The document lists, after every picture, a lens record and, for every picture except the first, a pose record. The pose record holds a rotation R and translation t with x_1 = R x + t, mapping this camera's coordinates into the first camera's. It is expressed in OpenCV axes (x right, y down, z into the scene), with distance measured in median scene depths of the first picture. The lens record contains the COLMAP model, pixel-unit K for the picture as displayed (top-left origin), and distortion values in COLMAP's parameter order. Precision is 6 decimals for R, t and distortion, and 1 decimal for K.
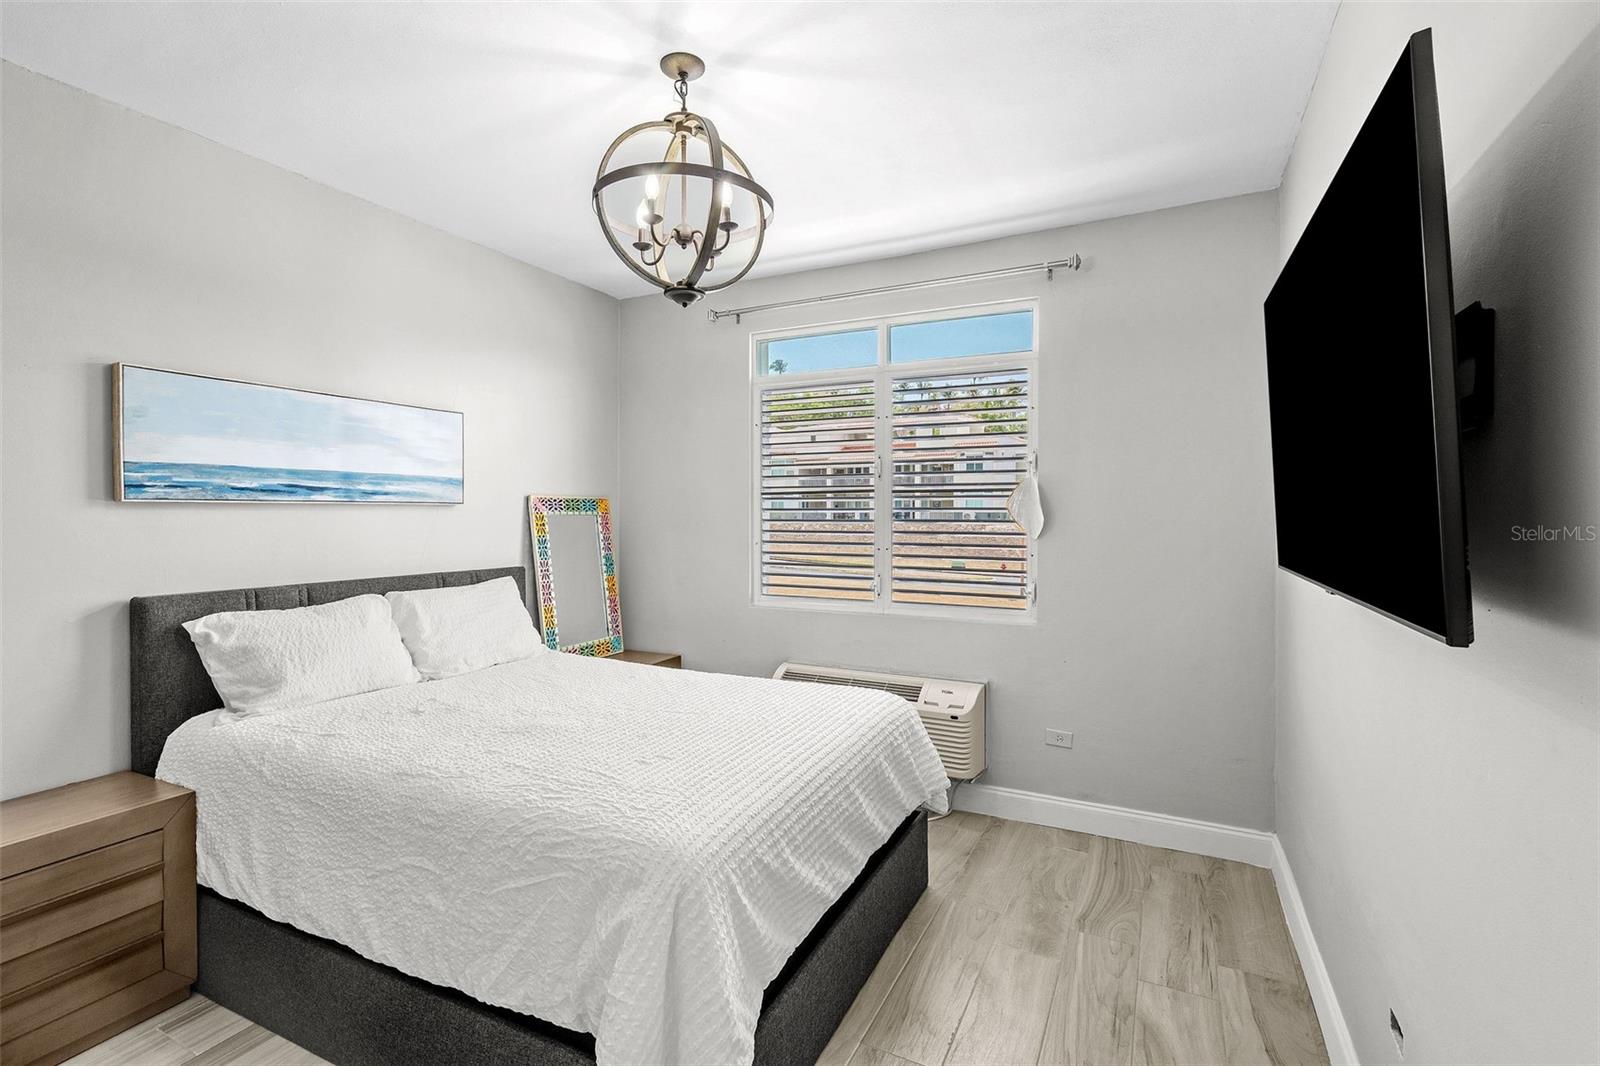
lens RADIAL K [[733.4, 0, 803.5], [0, 733.4, 518.4], [0, 0, 1]] dist [-0.002696, 0.002721]
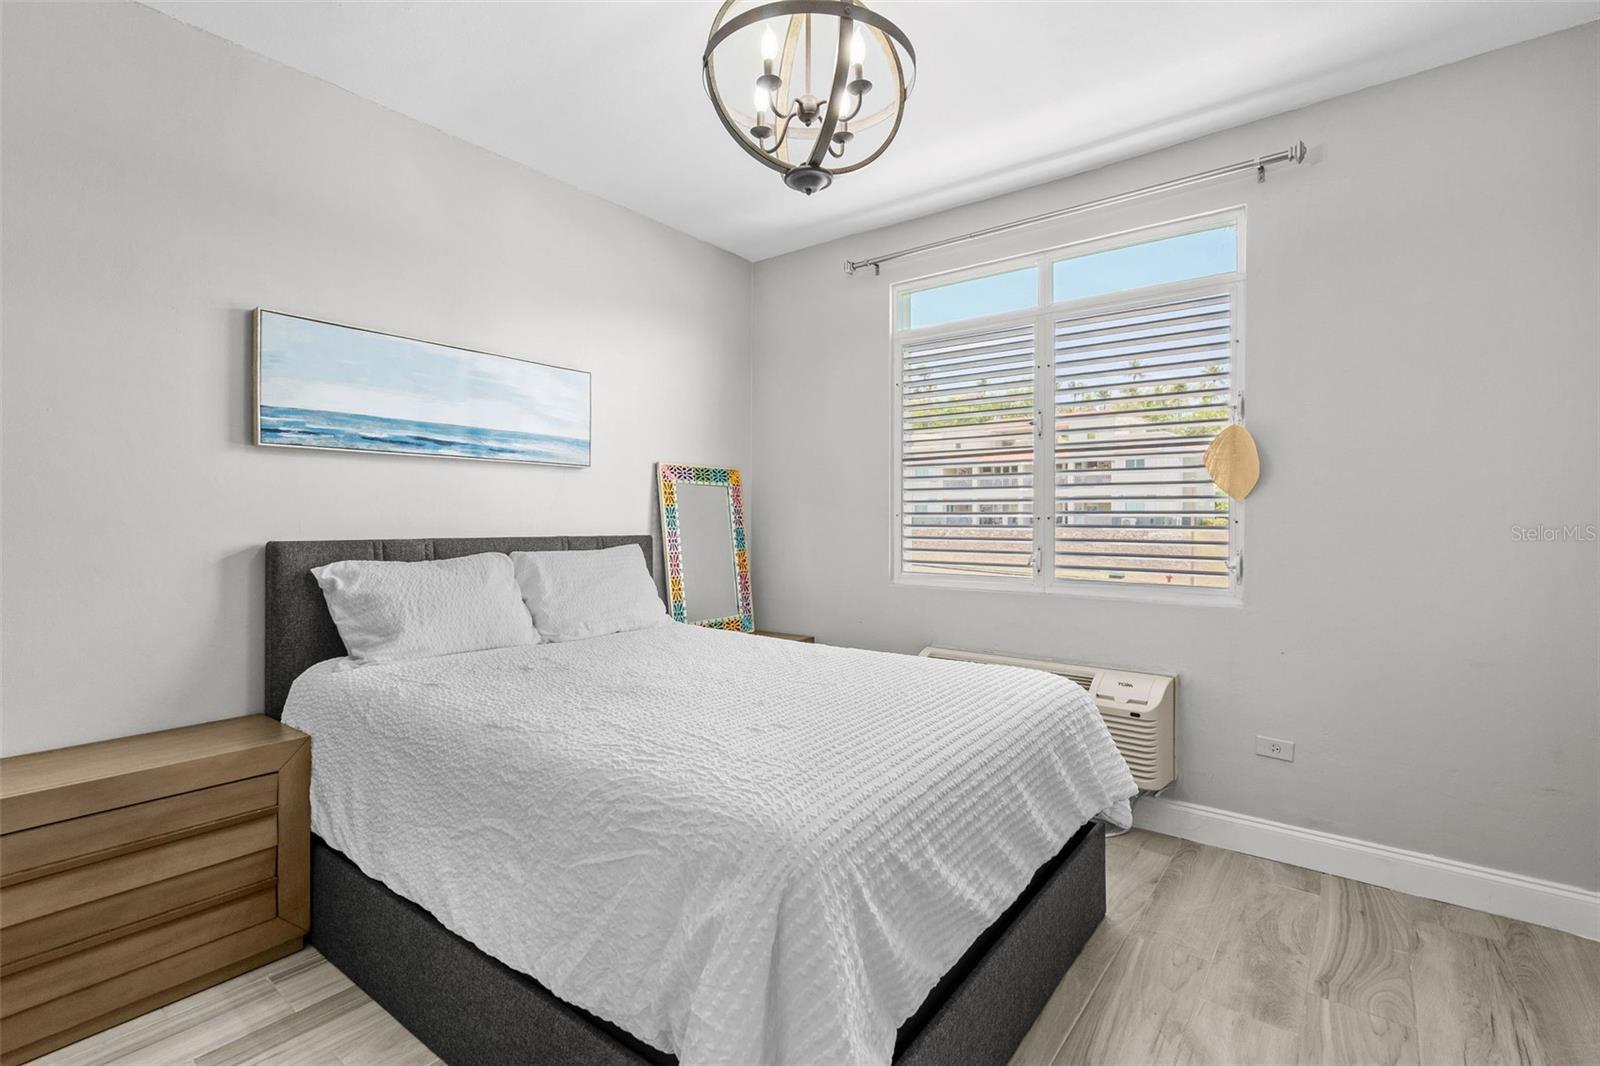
lens RADIAL K [[733.4, 0, 802.7], [0, 733.4, 522.5], [0, 0, 1]] dist [-0.002696, 0.002721]
pose [[0.981058, 0.003160, -0.193688, -0.004146], [-0.004177, 0.999980, -0.004844, 0.083475], [0.193668, 0.005562, 0.981051, 0.158611]]
